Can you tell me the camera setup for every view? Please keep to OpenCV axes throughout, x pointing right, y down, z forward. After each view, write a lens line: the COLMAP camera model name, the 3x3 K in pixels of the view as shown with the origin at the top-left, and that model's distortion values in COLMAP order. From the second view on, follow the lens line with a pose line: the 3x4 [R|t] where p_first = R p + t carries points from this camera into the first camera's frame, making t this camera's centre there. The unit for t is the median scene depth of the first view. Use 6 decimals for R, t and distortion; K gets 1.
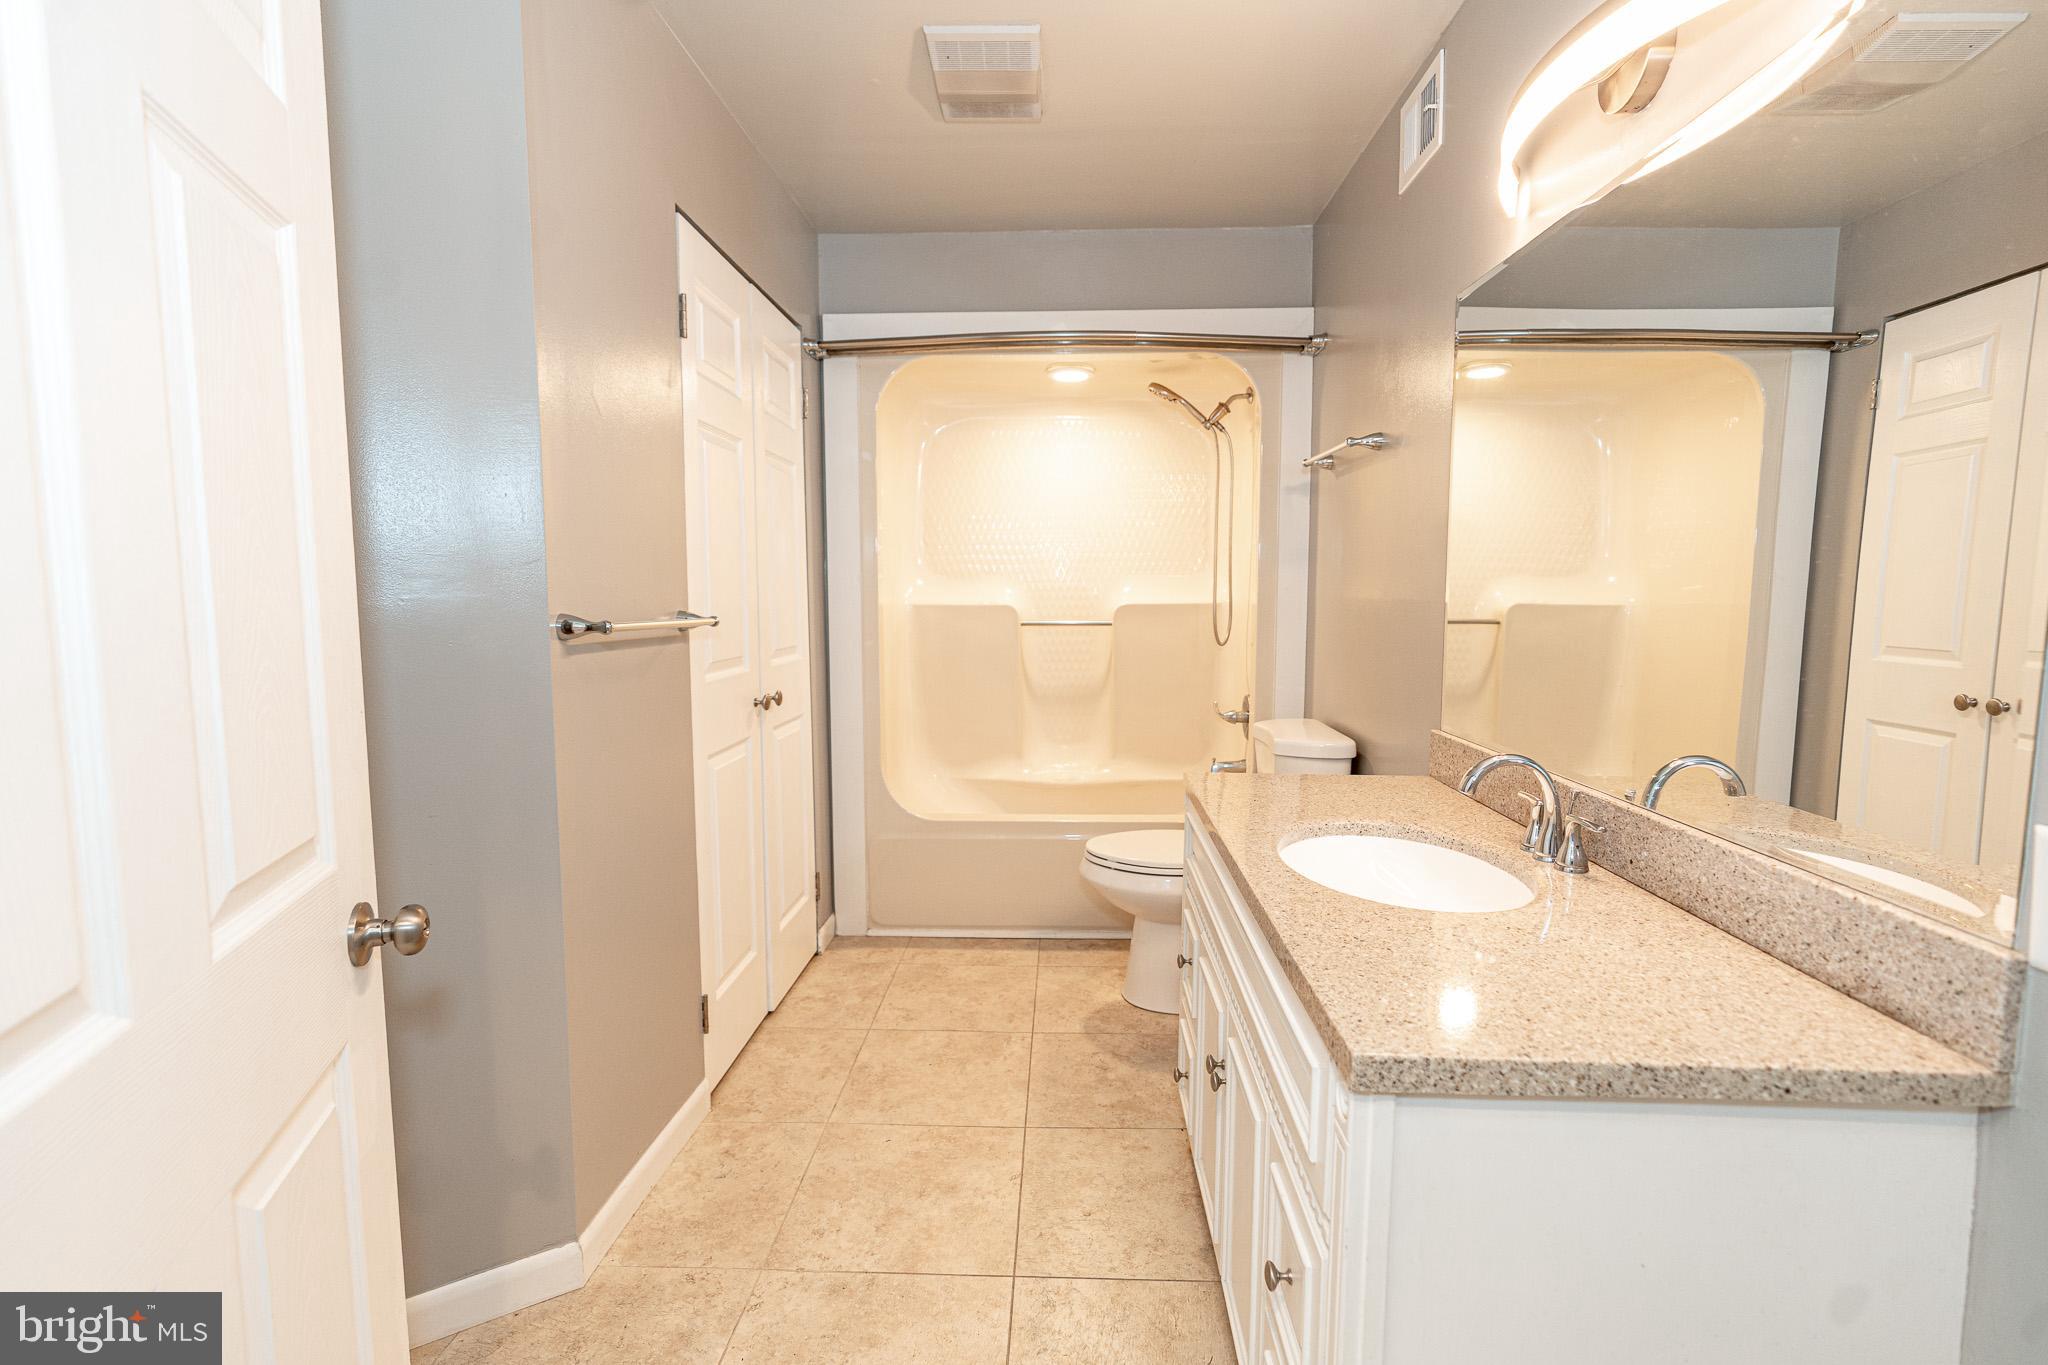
lens RADIAL K [[915.5, 0, 1029.3], [0, 915.5, 672.6], [0, 0, 1]] dist [-0.017768, 0.003581]
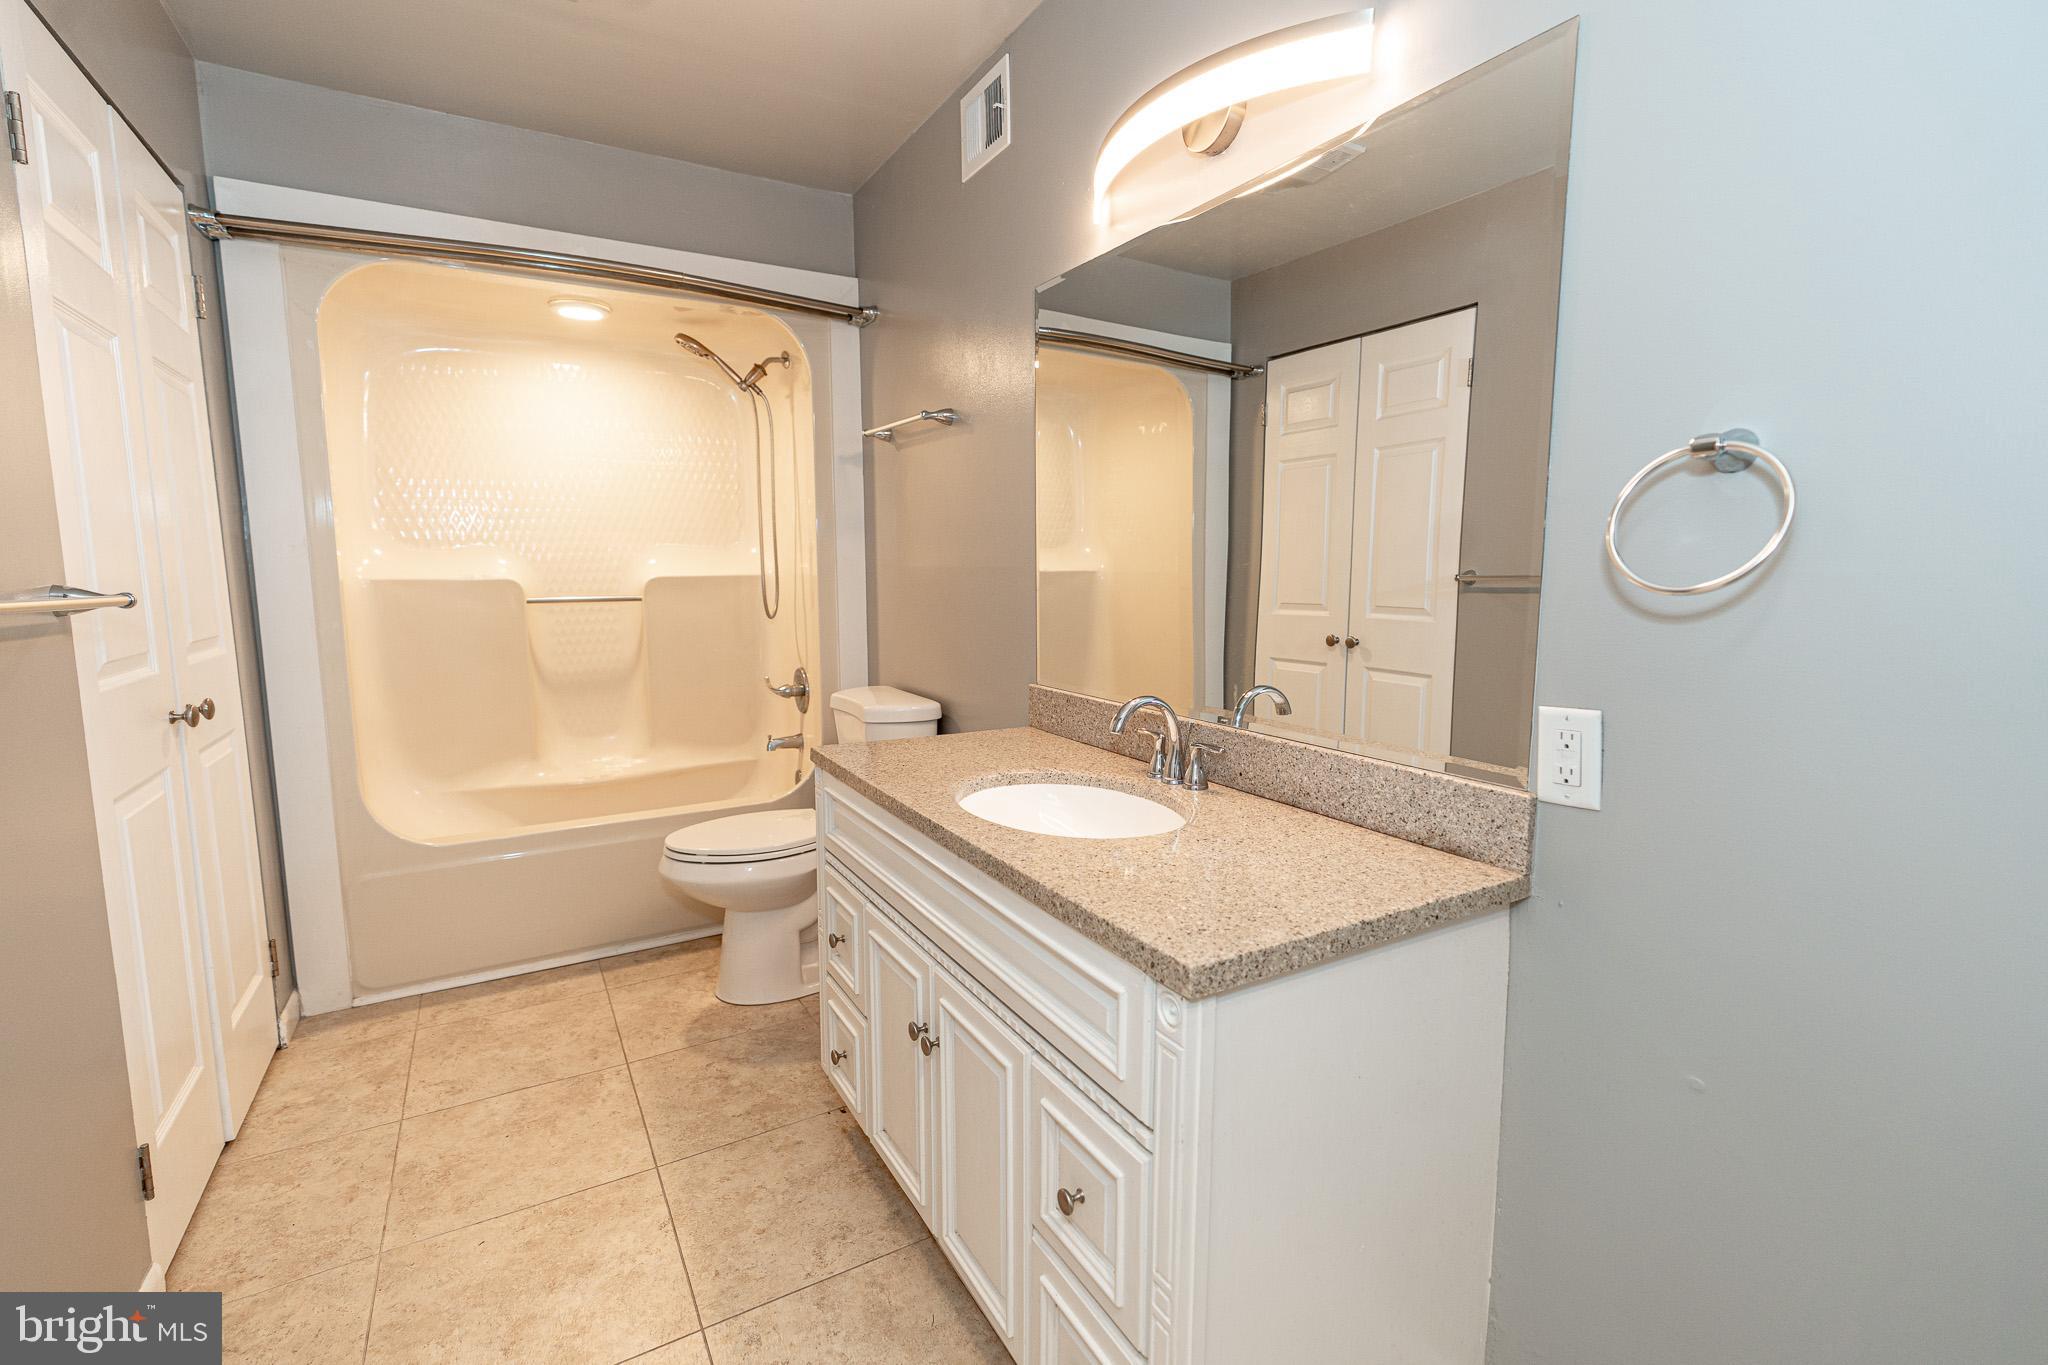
lens RADIAL K [[915.5, 0, 1018.3], [0, 915.5, 675.4], [0, 0, 1]] dist [-0.017768, 0.003581]
pose [[0.836310, -0.064216, 0.544484, -0.137946], [0.049183, 0.997900, 0.042148, 0.003558], [-0.546047, -0.008469, 0.837712, 0.066342]]
